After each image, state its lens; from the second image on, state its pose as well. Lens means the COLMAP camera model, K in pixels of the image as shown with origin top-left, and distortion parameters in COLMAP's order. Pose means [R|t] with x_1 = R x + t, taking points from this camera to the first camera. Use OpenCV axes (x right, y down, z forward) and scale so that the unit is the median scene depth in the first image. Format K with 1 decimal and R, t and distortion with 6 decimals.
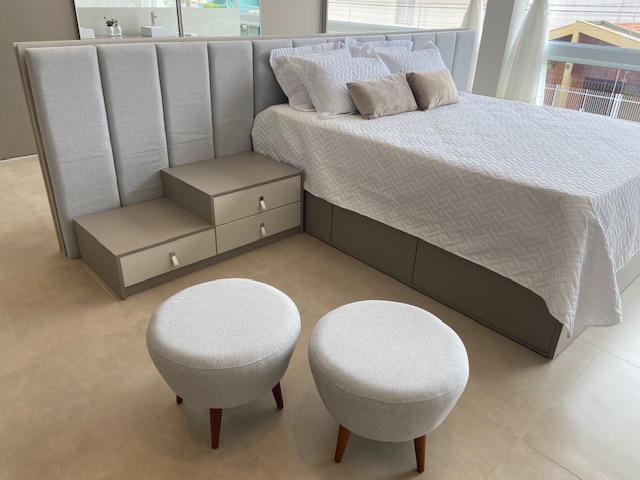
lens RADIAL K [[479.4, 0, 321.3], [0, 479.4, 233.6], [0, 0, 1]] dist [0.116037, -0.143788]
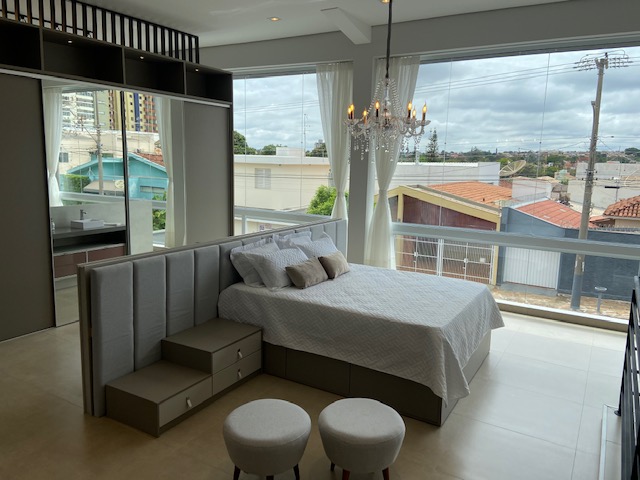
lens RADIAL K [[479.4, 0, 321.3], [0, 479.4, 233.6], [0, 0, 1]] dist [0.116037, -0.143788]
pose [[0.957717, -0.052959, 0.282796, -0.267189], [0.134203, 0.951662, -0.276277, 0.025314], [-0.254495, 0.302548, 0.918530, -0.472638]]
